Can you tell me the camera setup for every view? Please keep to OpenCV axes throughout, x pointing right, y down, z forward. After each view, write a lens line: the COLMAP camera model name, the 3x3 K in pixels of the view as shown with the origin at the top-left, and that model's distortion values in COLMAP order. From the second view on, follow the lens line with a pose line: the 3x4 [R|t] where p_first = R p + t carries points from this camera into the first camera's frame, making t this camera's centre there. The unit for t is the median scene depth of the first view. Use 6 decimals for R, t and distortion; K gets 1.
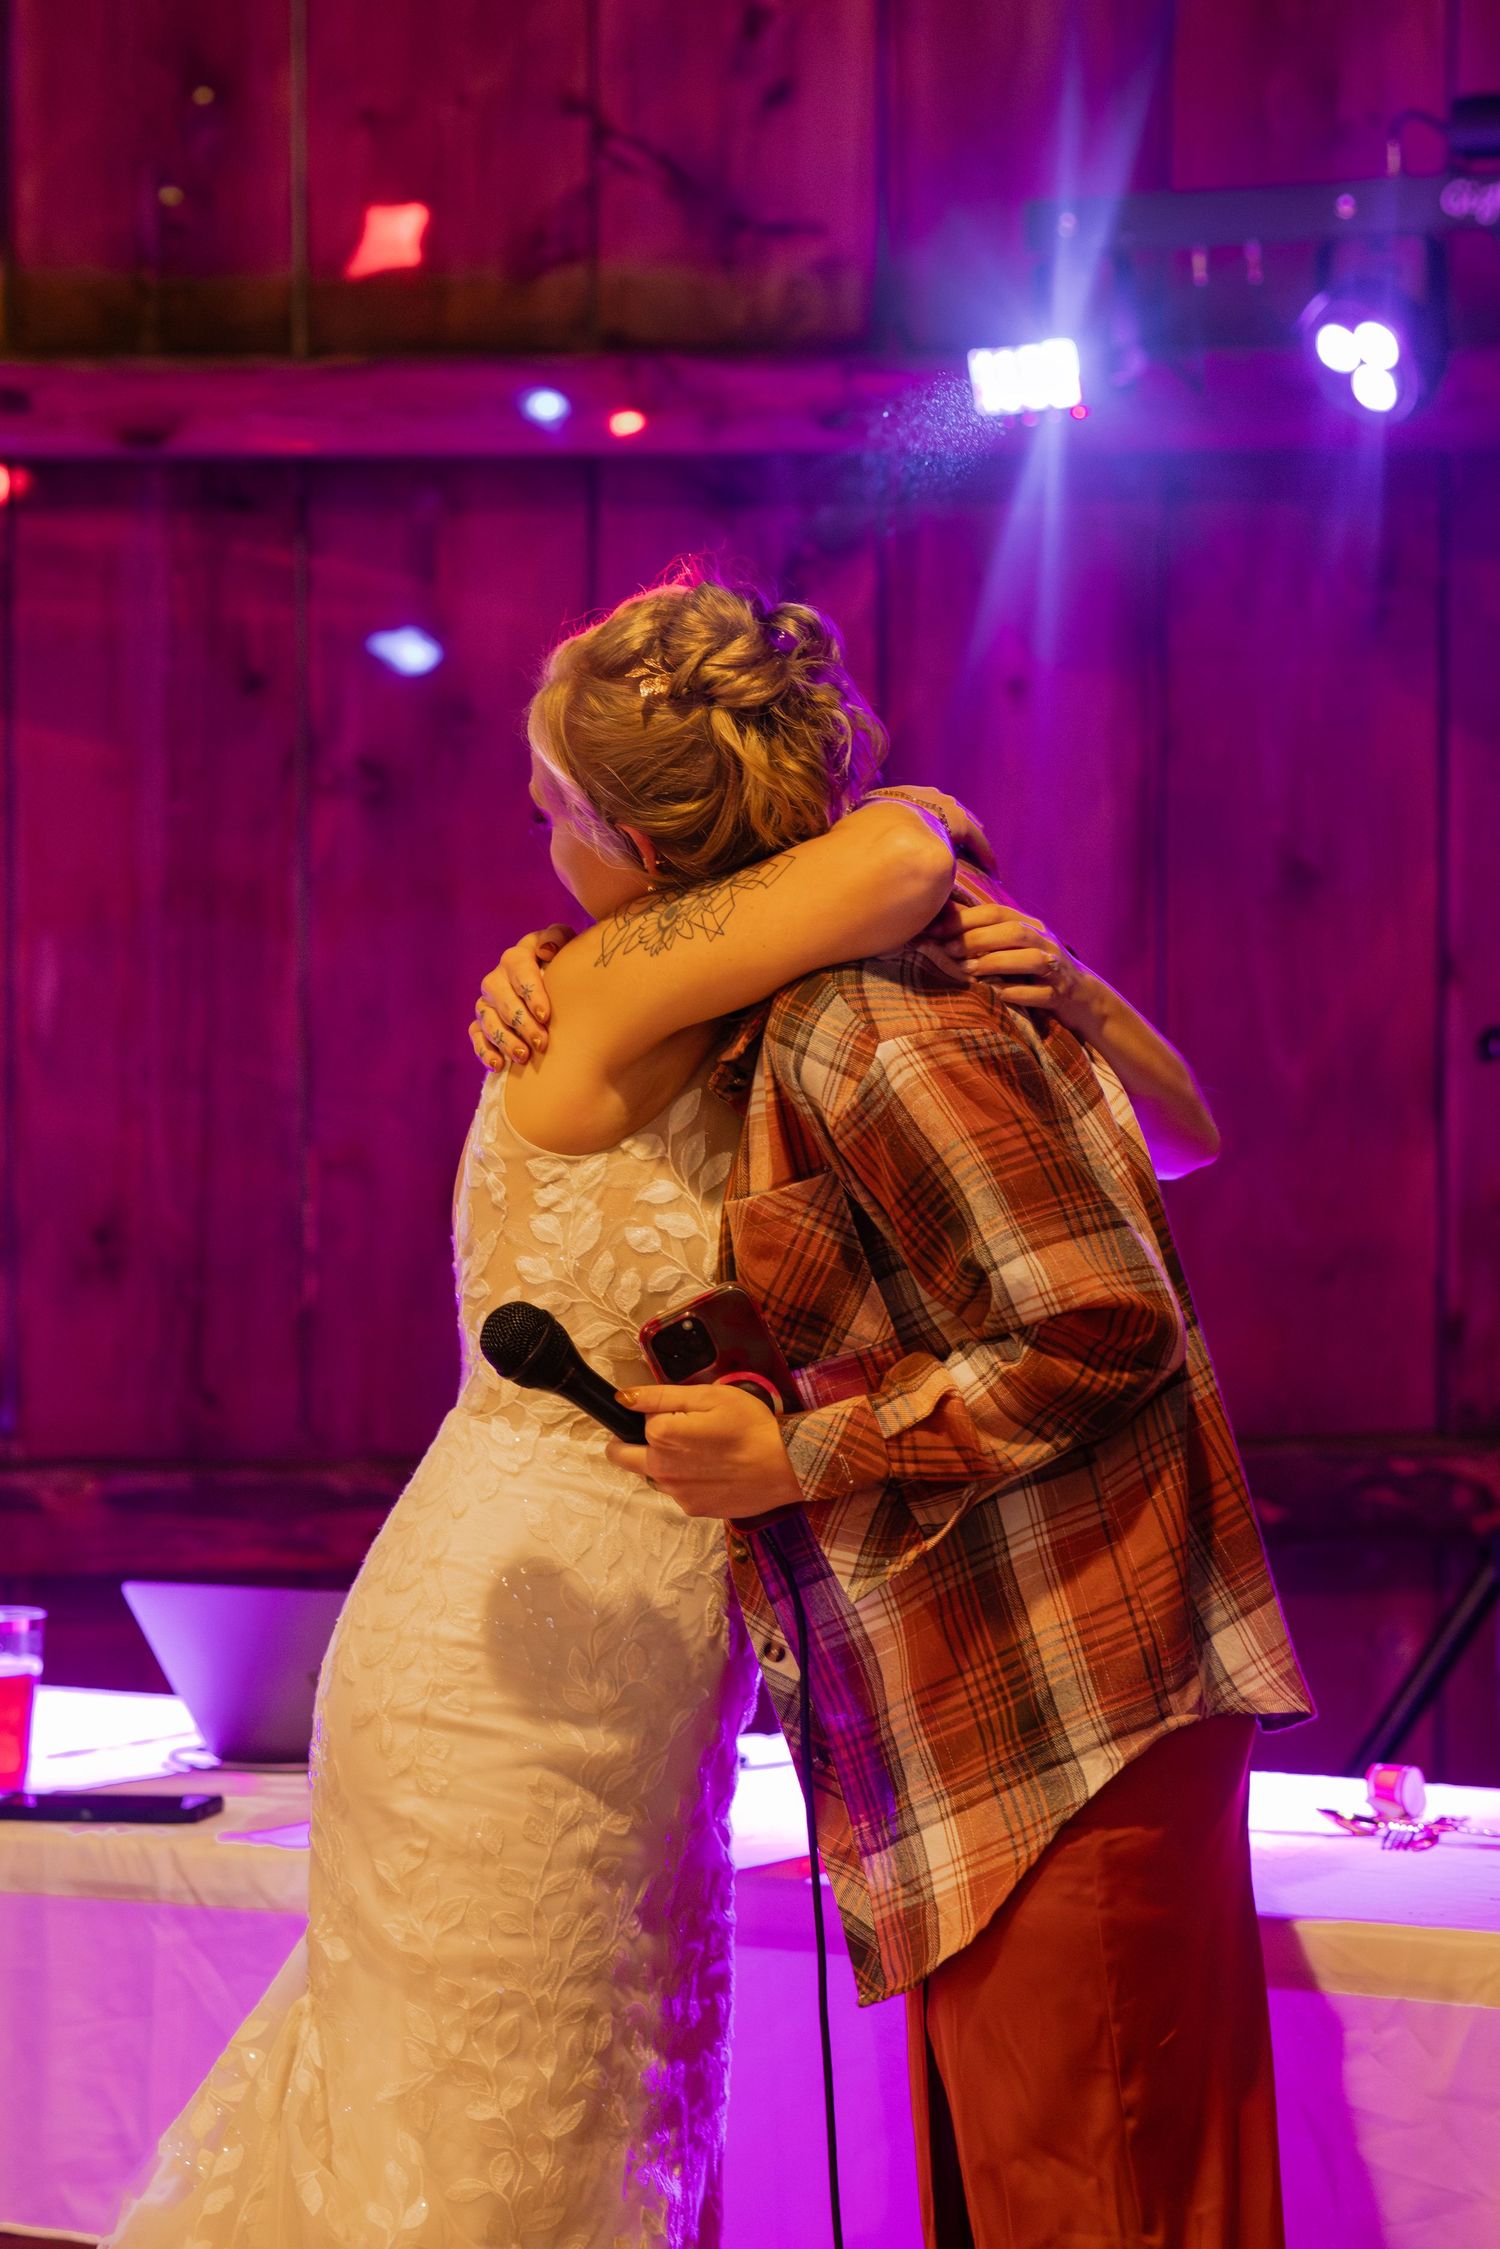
lens RADIAL K [[8393.7, 0, 750.0], [0, 8393.7, 1124.5], [0, 0, 1]] dist [1.645494, -47.507892]
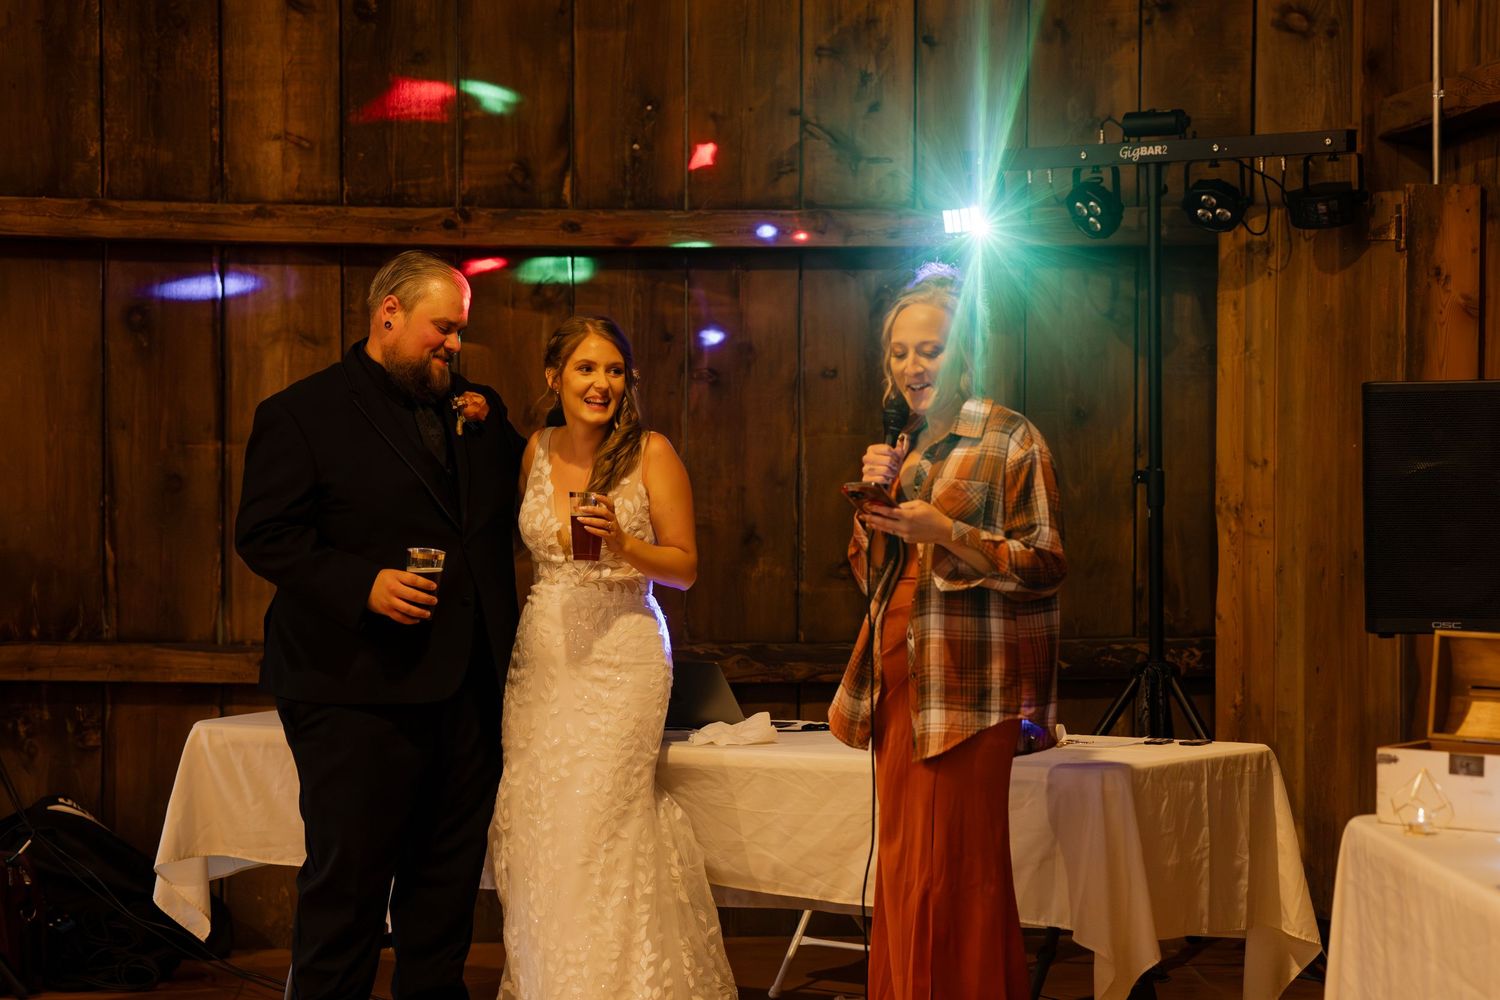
lens RADIAL K [[6165.3, 0, 748.6], [0, 6165.3, 589.9], [0, 0, 1]] dist [1.096622, -12.510348]
pose [[0.999994, 0.002305, -0.002556, -0.029133], [-0.002375, 0.999612, -0.027742, 0.075126], [0.002491, 0.027747, 0.999612, -0.854279]]
